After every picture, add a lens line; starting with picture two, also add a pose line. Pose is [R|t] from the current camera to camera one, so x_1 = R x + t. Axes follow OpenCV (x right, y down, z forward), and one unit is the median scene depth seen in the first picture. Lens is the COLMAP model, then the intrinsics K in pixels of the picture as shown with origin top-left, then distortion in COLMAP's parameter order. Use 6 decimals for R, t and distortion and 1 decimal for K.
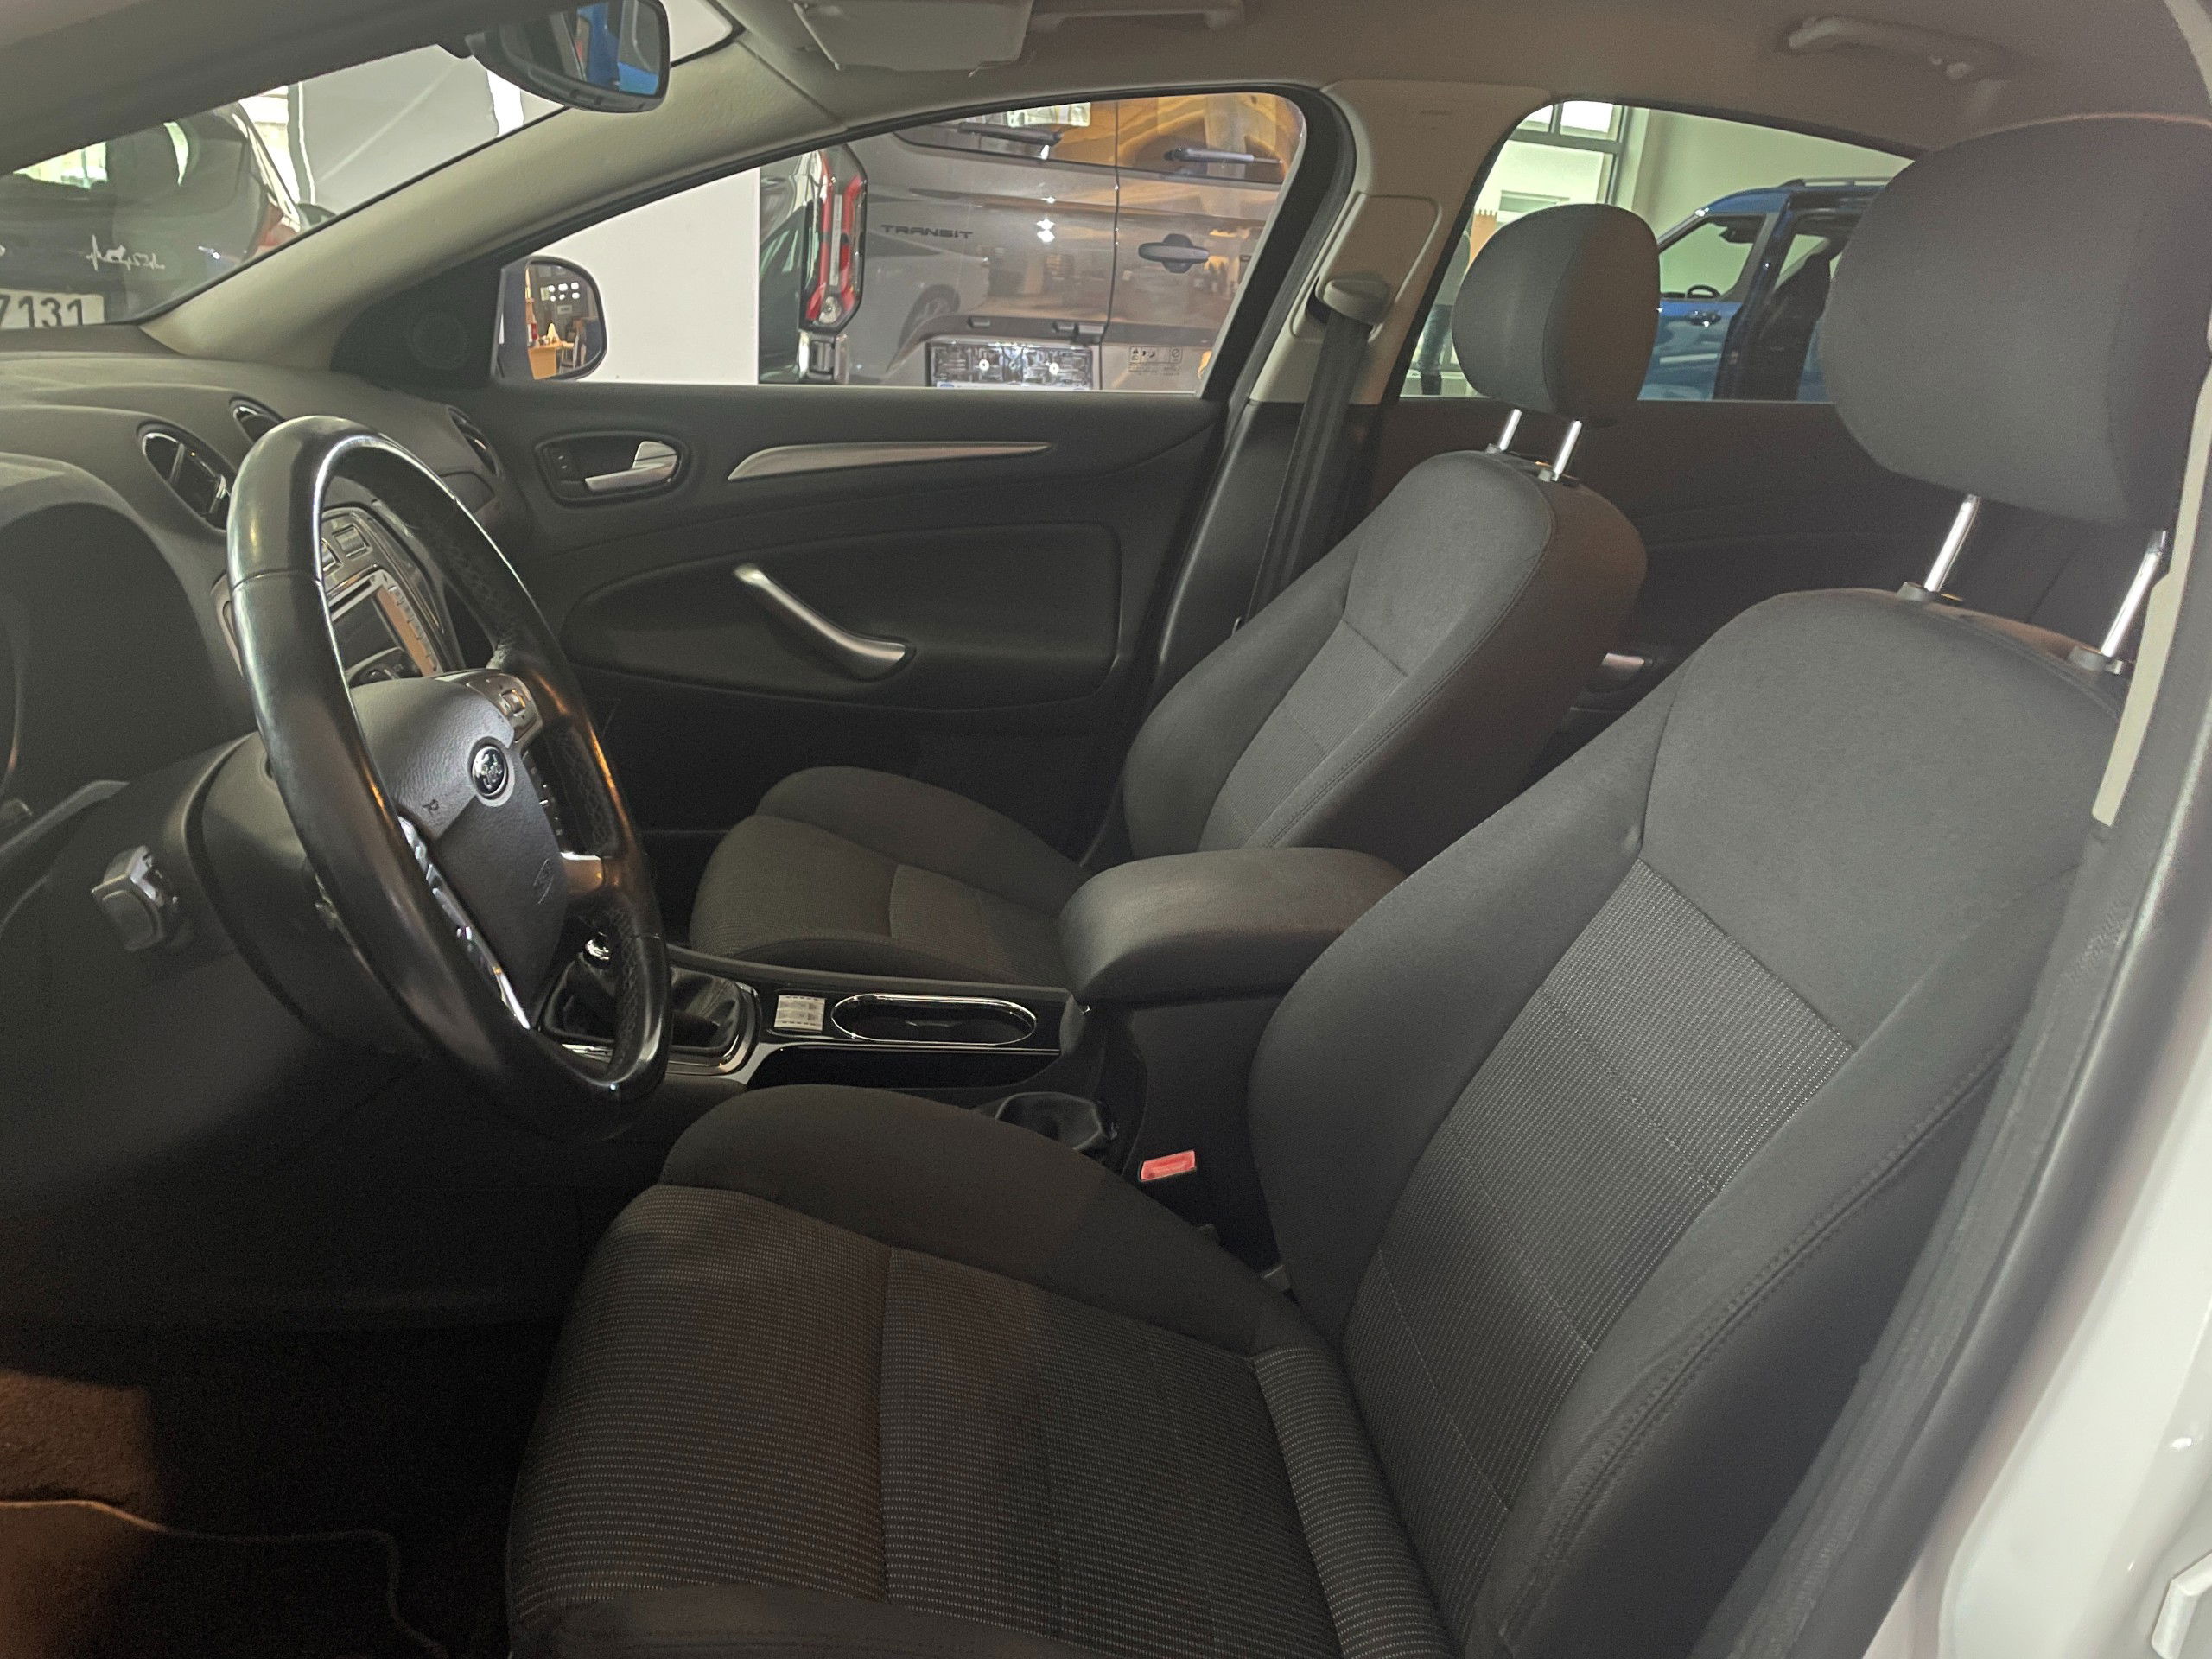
lens RADIAL K [[1668.9, 0, 1106.5], [0, 1668.9, 796.5], [0, 0, 1]] dist [0.102029, -0.126174]
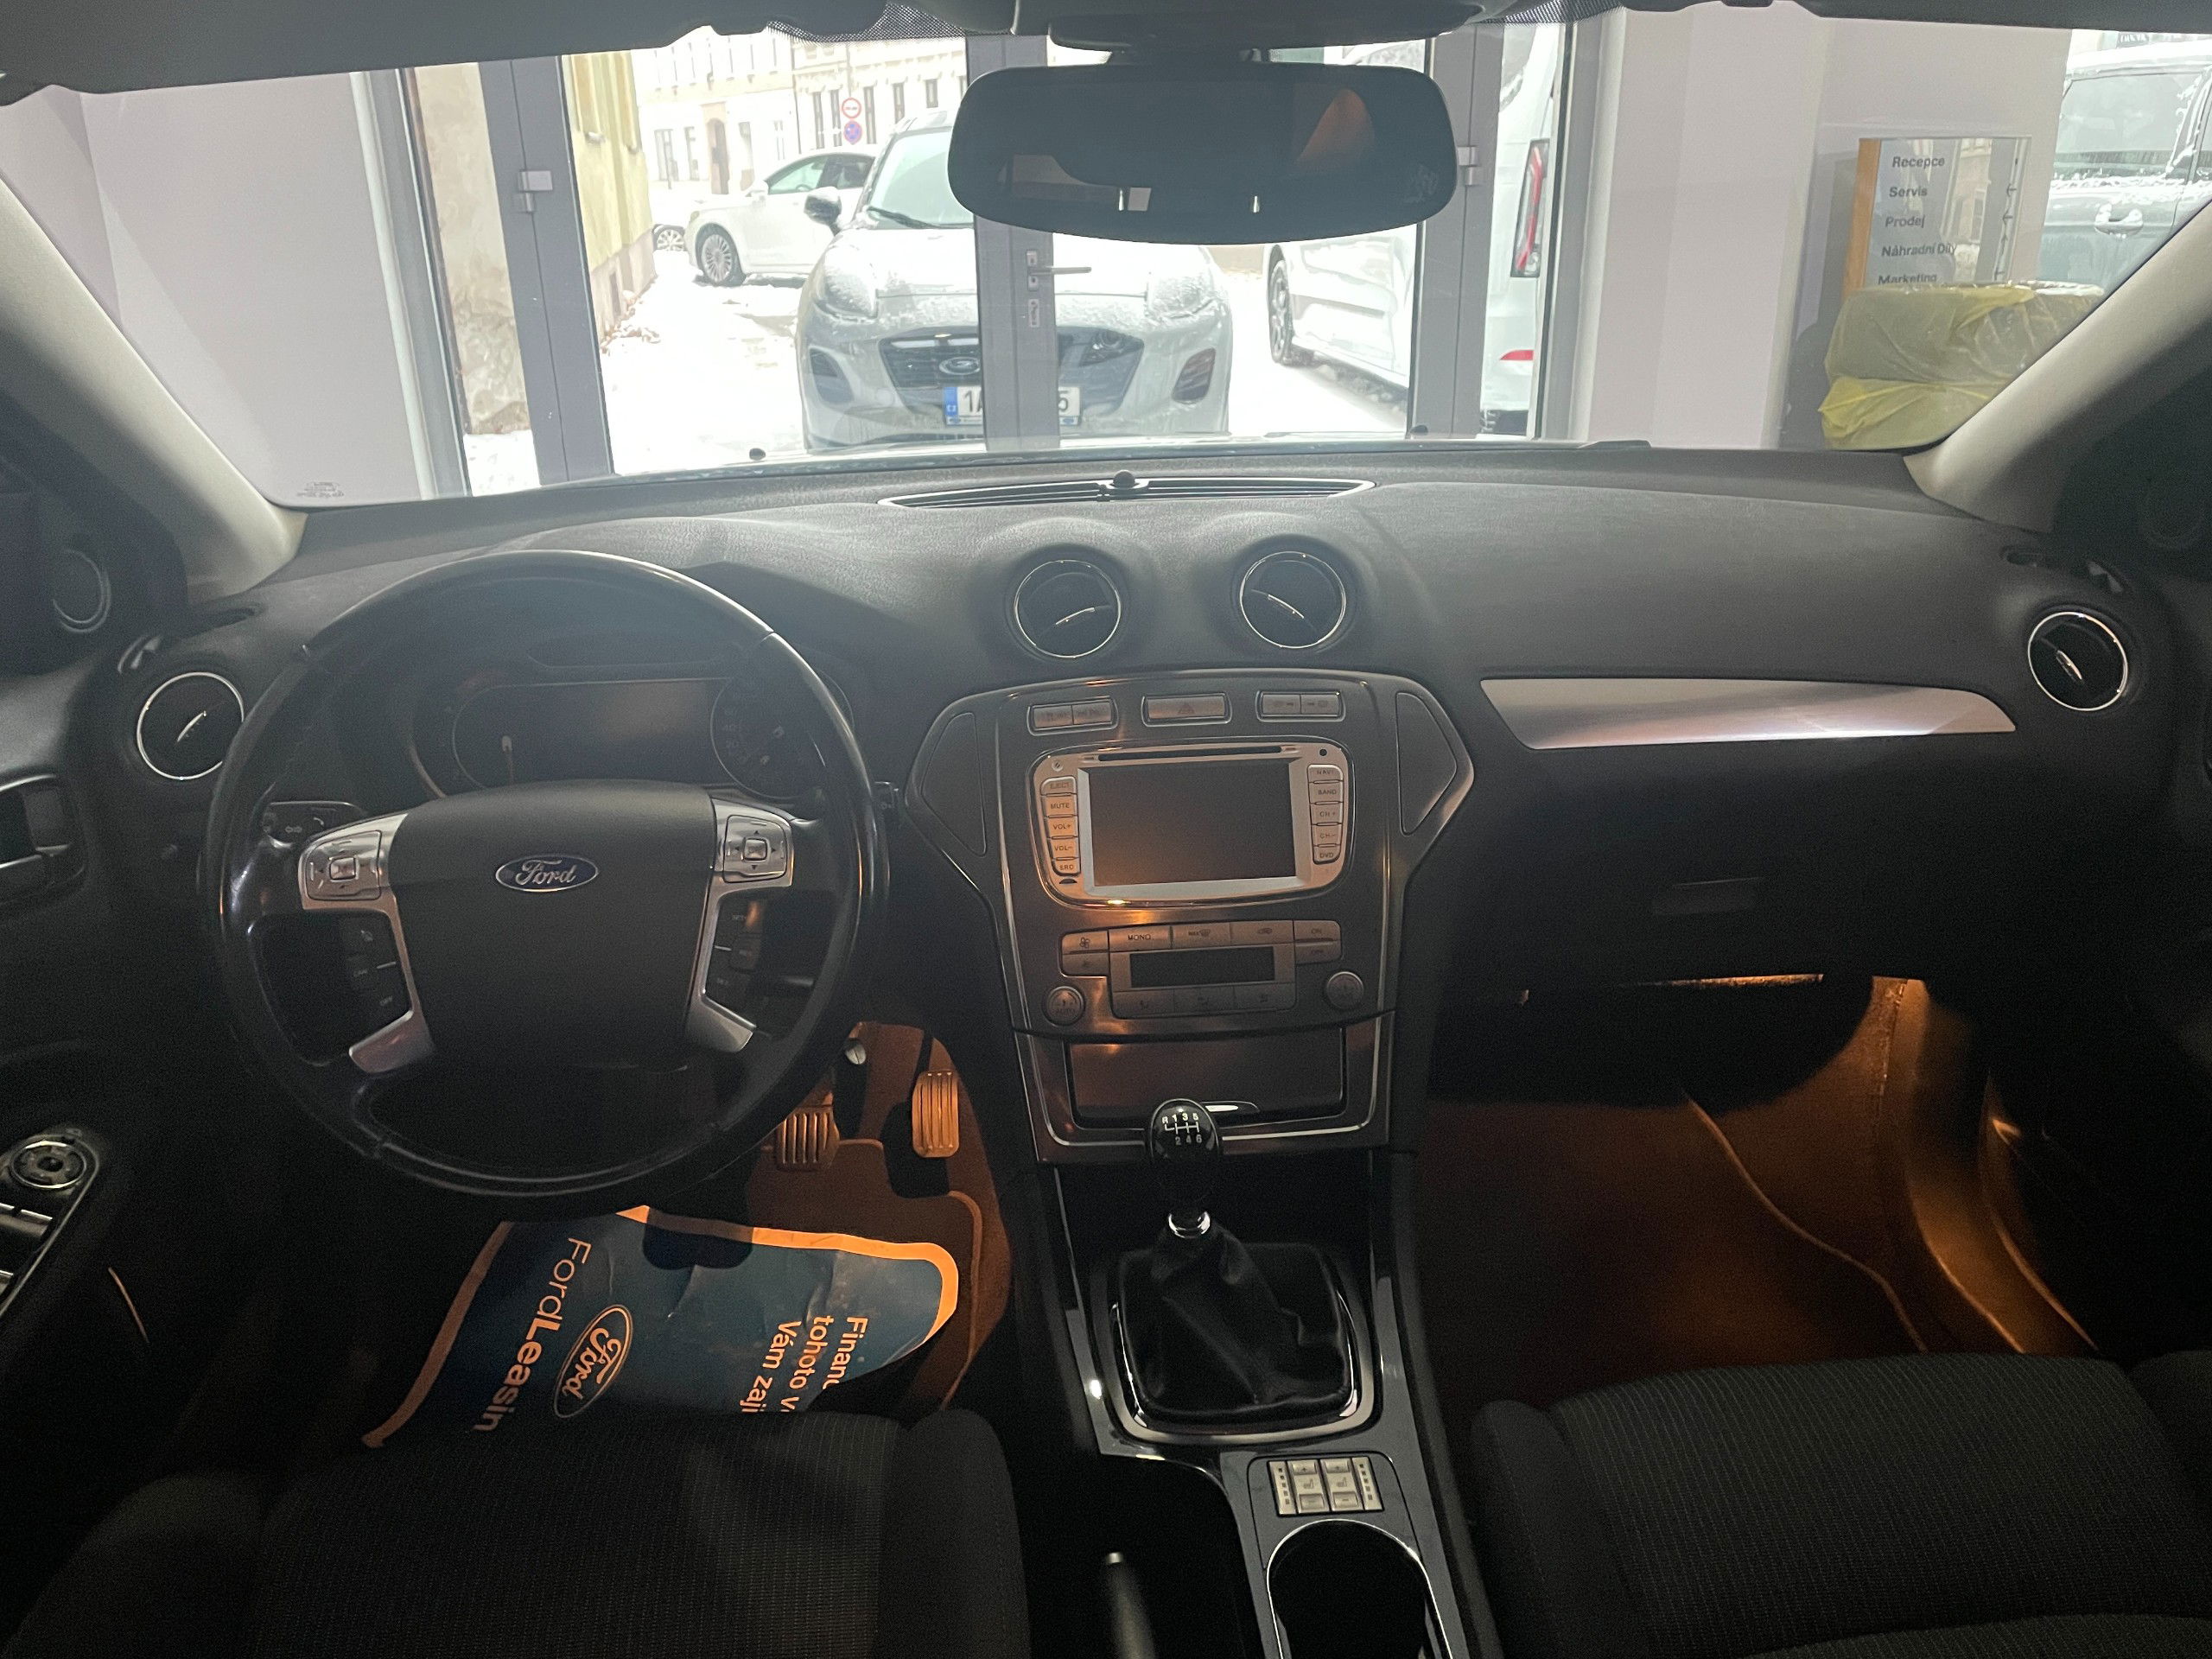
lens RADIAL K [[1668.9, 0, 1106.5], [0, 1668.9, 796.5], [0, 0, 1]] dist [0.102029, -0.126174]
pose [[-0.058529, 0.271133, -0.960761, 0.308064], [-0.298542, 0.913613, 0.276014, -0.219145], [0.952600, 0.302983, 0.027472, 0.595426]]
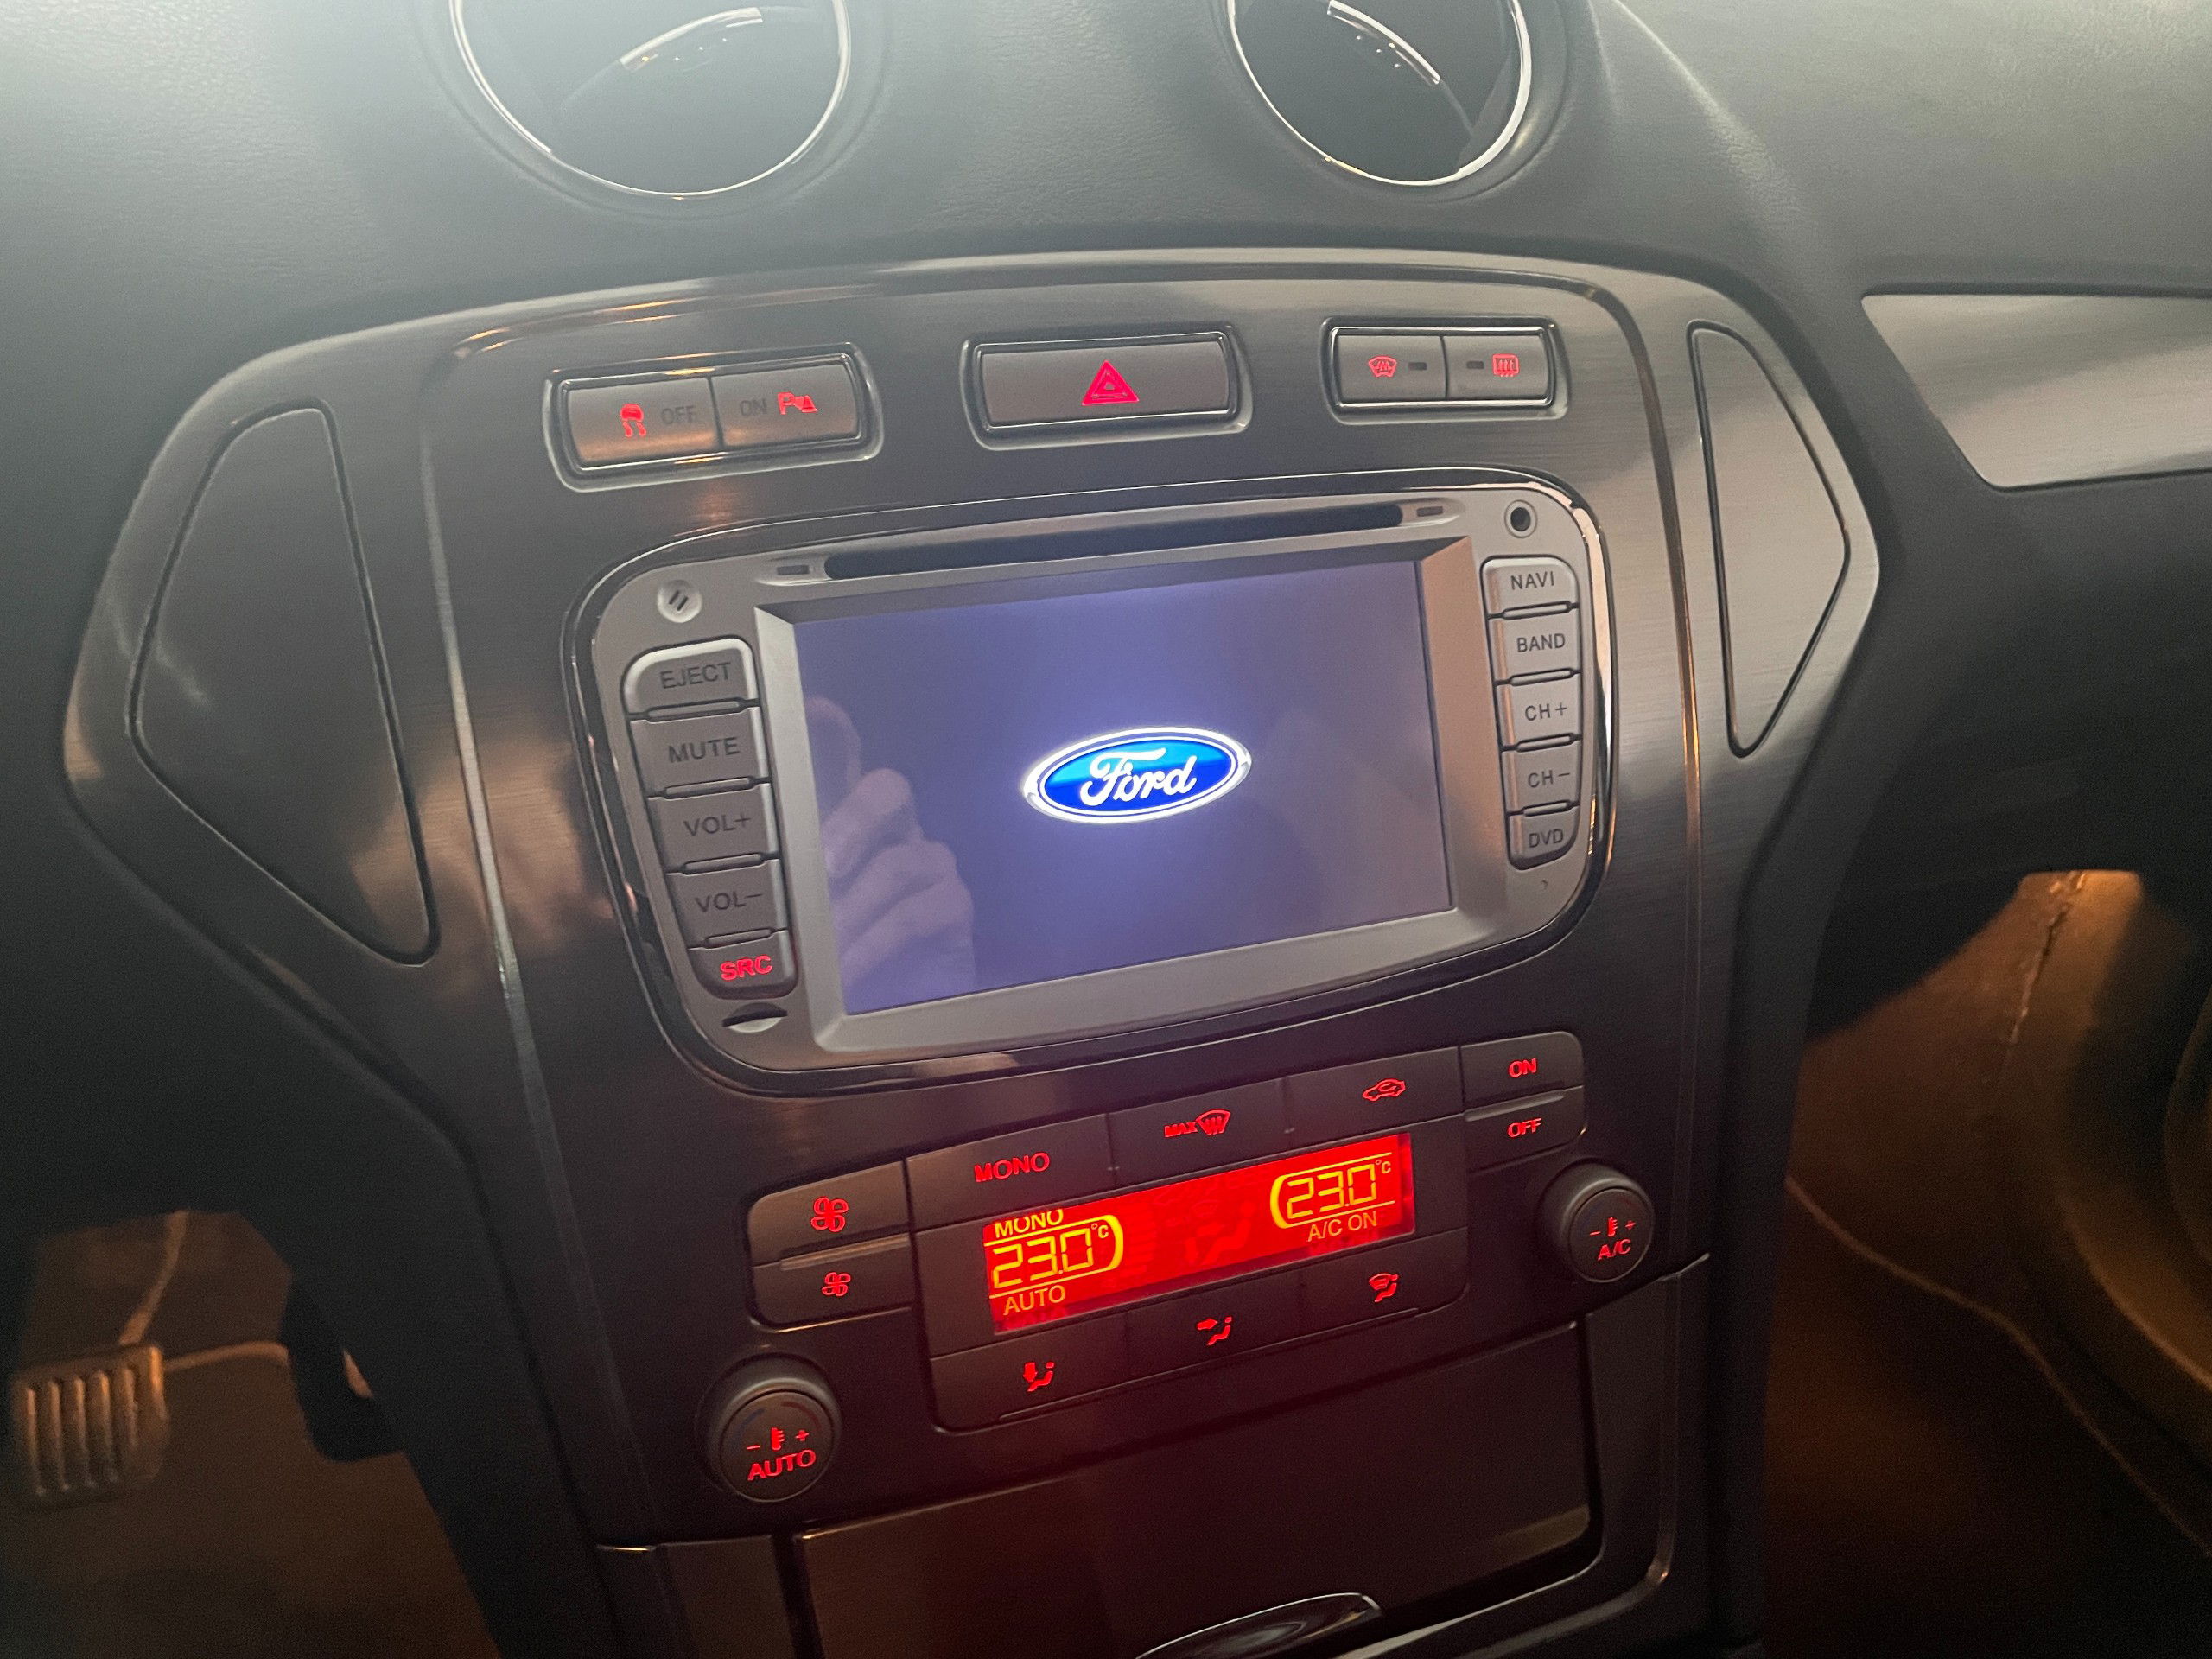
lens RADIAL K [[1692.9, 0, 1094.2], [0, 1692.9, 806.8], [0, 0, 1]] dist [0.076951, -0.122653]
pose [[0.225426, 0.396414, -0.889966, -0.107688], [-0.323826, 0.892030, 0.315309, -0.105565], [0.918869, 0.217115, 0.329456, 0.578034]]
